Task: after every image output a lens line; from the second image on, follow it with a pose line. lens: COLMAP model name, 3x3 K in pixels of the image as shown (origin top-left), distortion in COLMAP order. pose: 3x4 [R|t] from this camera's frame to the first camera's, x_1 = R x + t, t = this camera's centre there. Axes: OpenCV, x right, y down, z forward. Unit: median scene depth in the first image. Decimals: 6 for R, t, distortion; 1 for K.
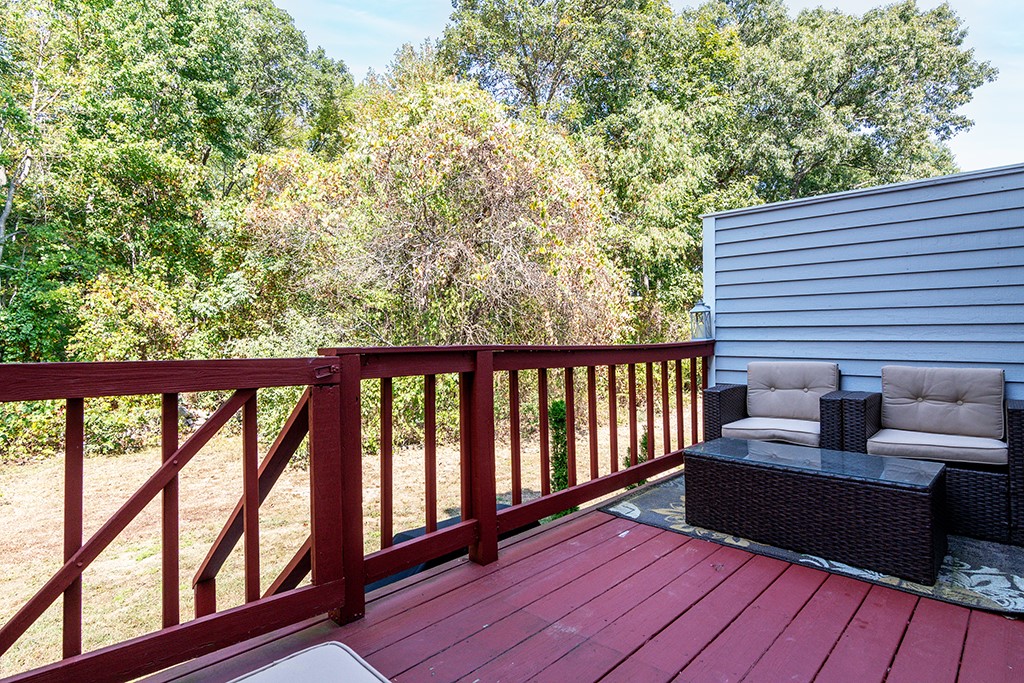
lens RADIAL K [[520.0, 0, 512.0], [0, 520.0, 341.5], [0, 0, 1]] dist [-0.001438, -0.000713]
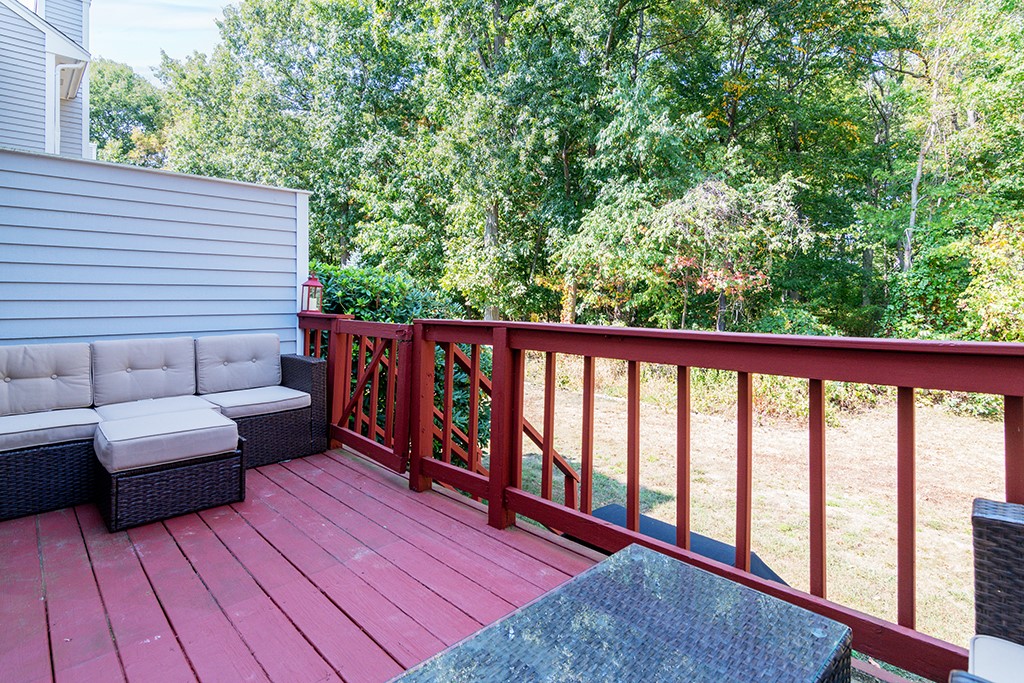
lens RADIAL K [[520.0, 0, 512.0], [0, 520.0, 341.5], [0, 0, 1]] dist [-0.001438, -0.000713]
pose [[-0.021070, 0.088706, -0.995835, 0.844202], [0.006731, 0.996046, 0.088582, -0.042457], [0.999755, -0.004836, -0.021583, 0.908592]]
